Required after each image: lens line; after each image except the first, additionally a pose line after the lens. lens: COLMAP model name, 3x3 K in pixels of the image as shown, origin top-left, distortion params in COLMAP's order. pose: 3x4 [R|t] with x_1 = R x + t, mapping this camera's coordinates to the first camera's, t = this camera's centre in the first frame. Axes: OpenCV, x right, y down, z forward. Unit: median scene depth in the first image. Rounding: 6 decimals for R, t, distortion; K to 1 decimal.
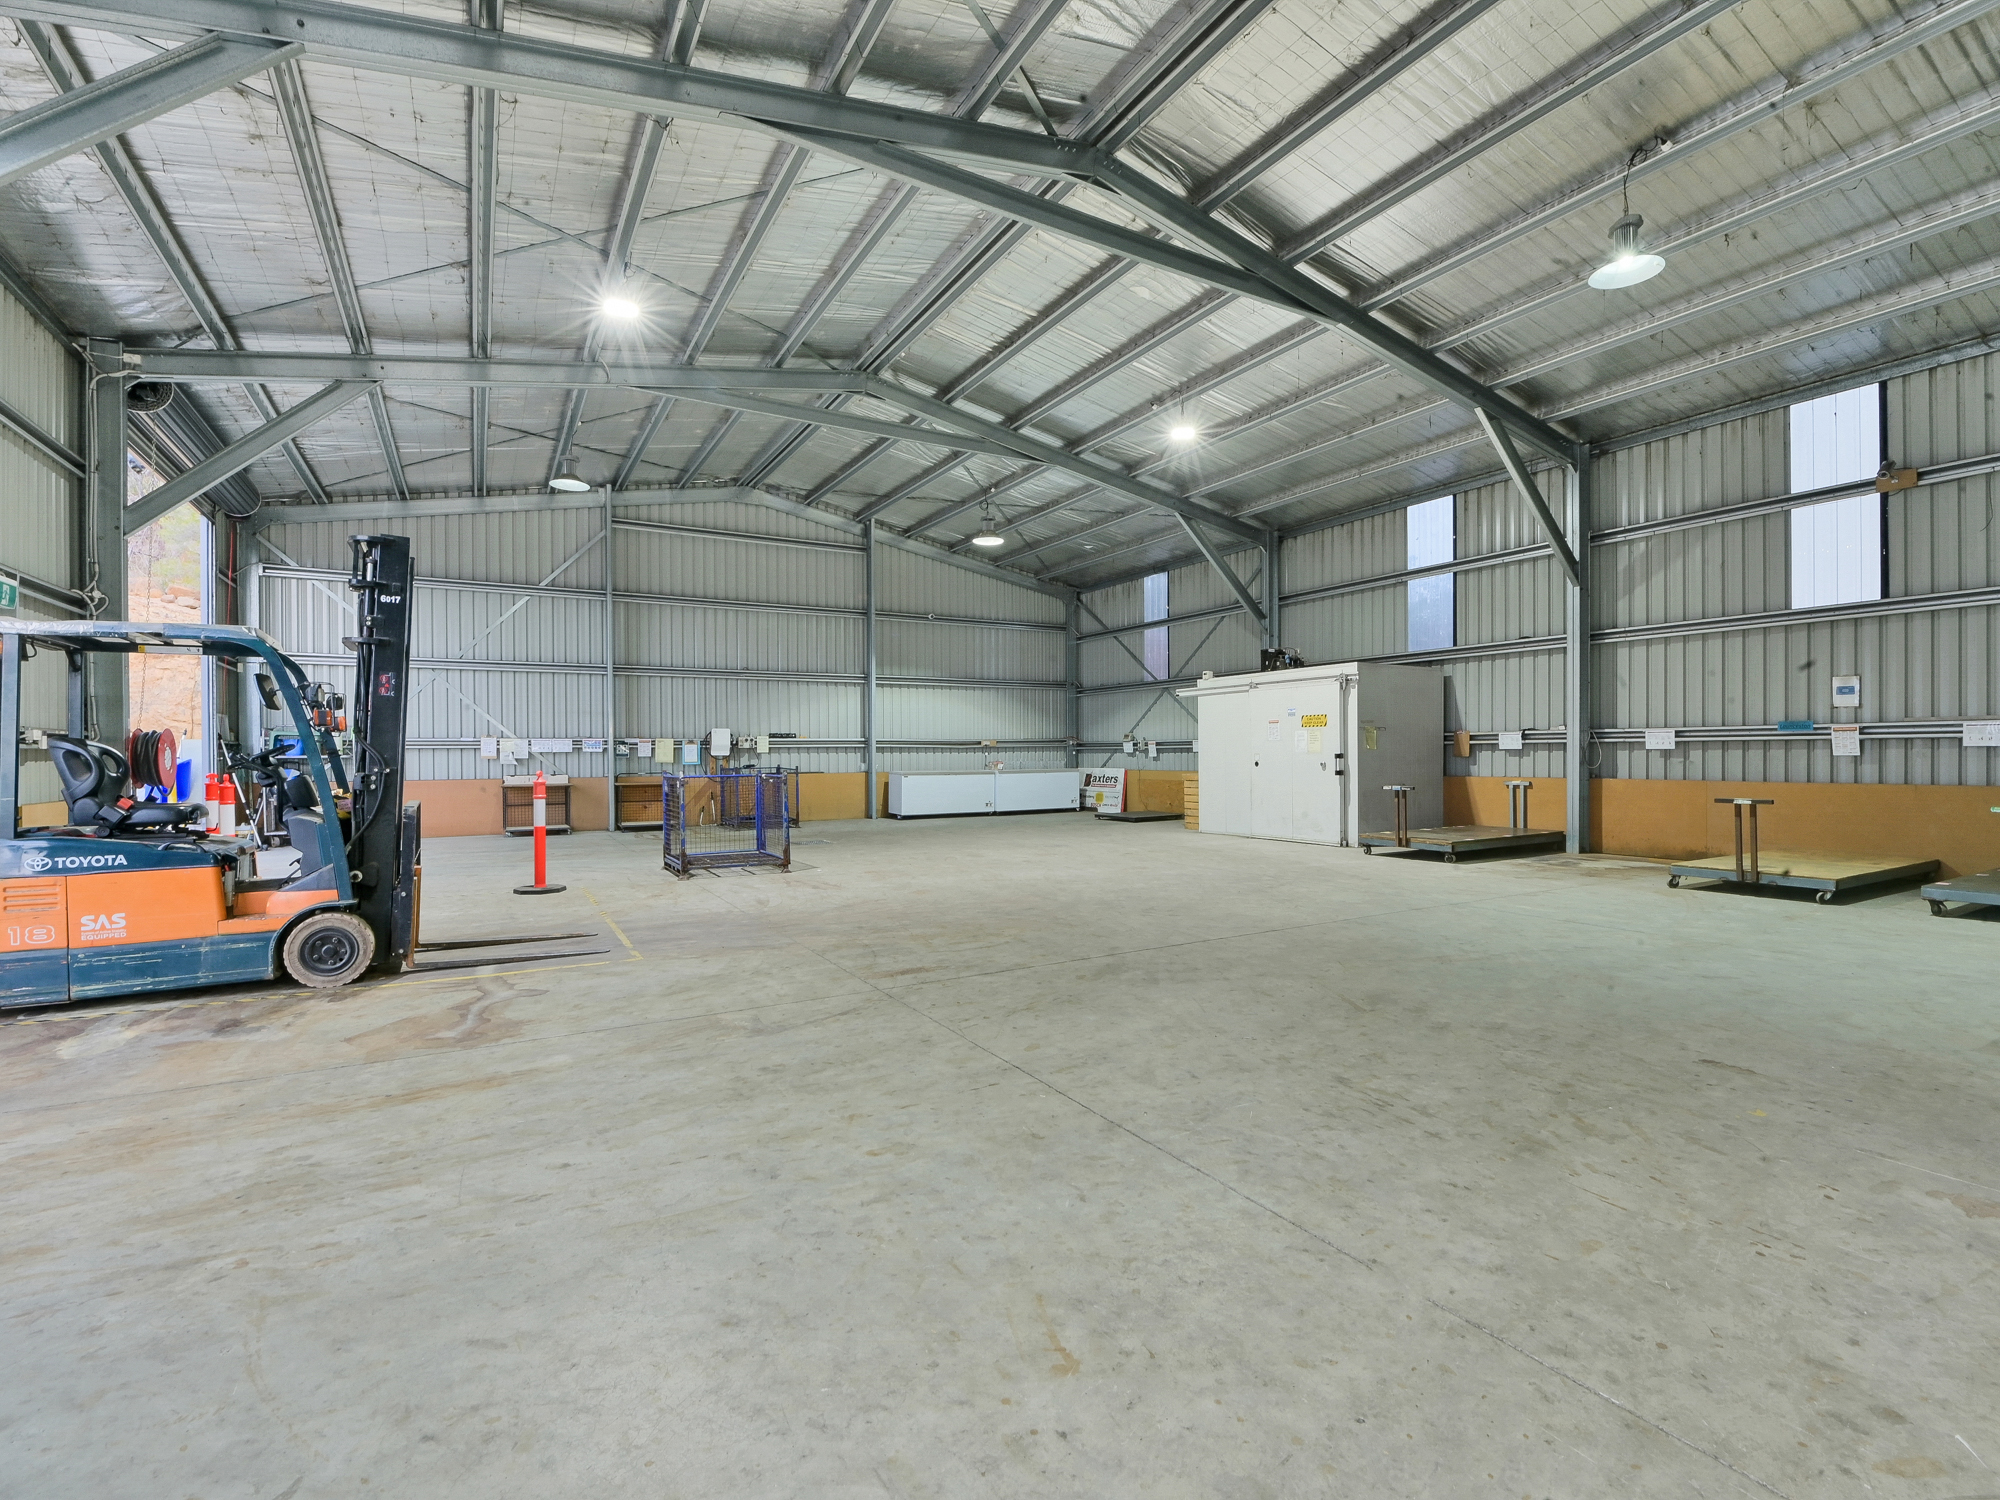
lens RADIAL K [[925.2, 0, 1009.2], [0, 925.2, 754.0], [0, 0, 1]] dist [-0.003037, -0.000475]
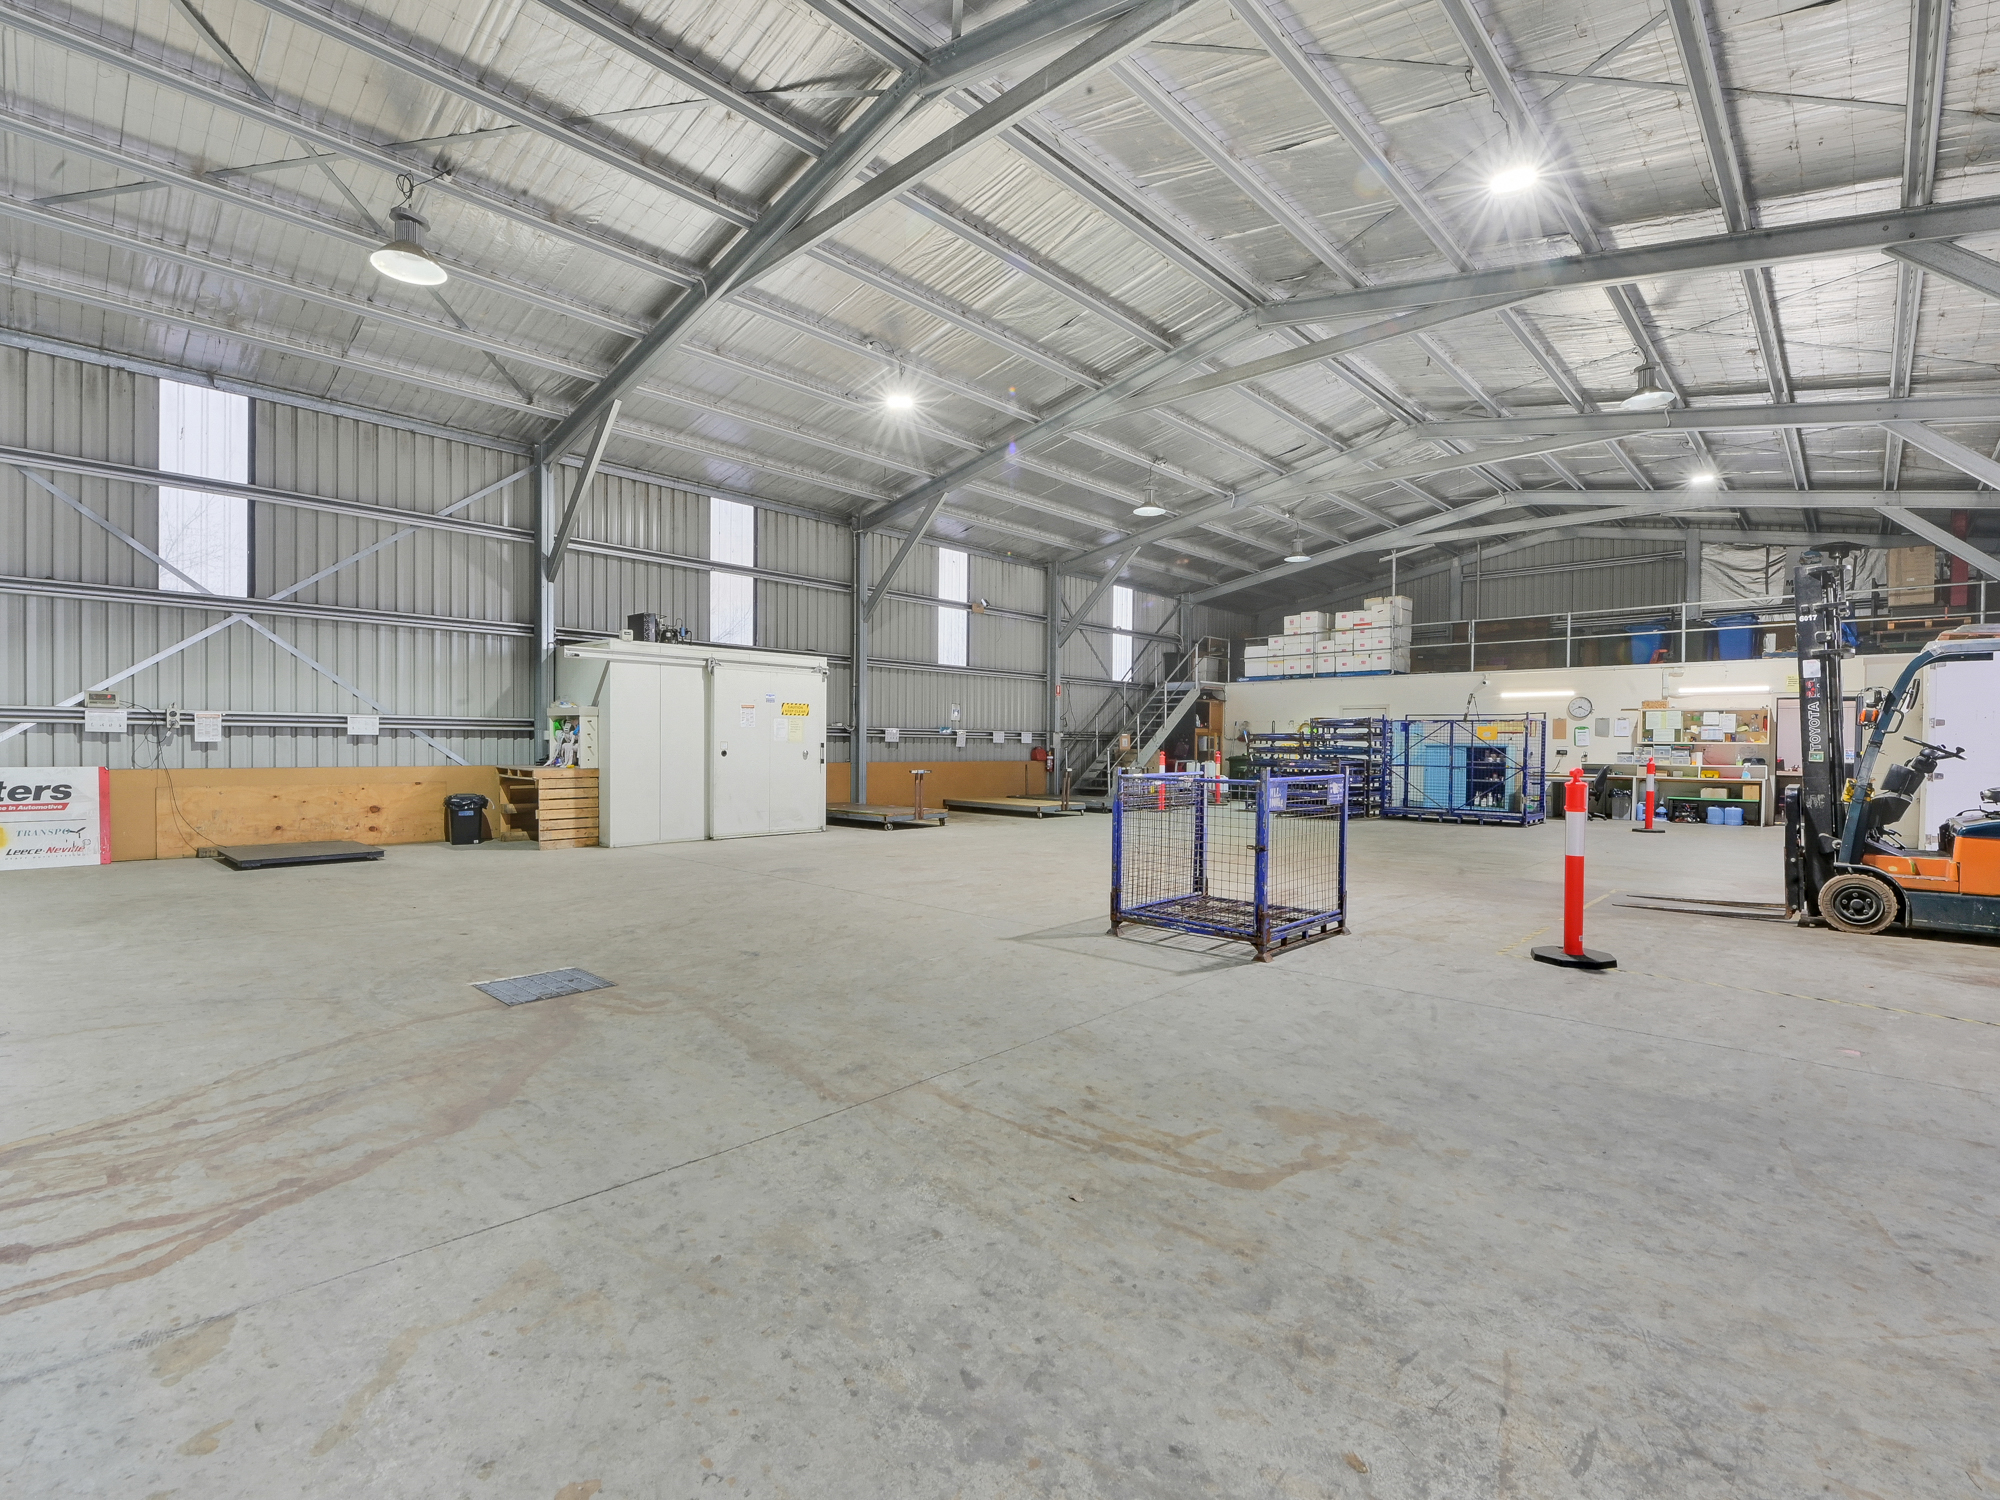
lens RADIAL K [[925.2, 0, 1010.3], [0, 925.2, 755.2], [0, 0, 1]] dist [-0.003037, -0.000475]
pose [[-0.291889, -0.008454, 0.956415, -0.635143], [-0.007566, 0.999950, 0.006530, 0.004780], [-0.956422, -0.005330, -0.291939, 0.984765]]
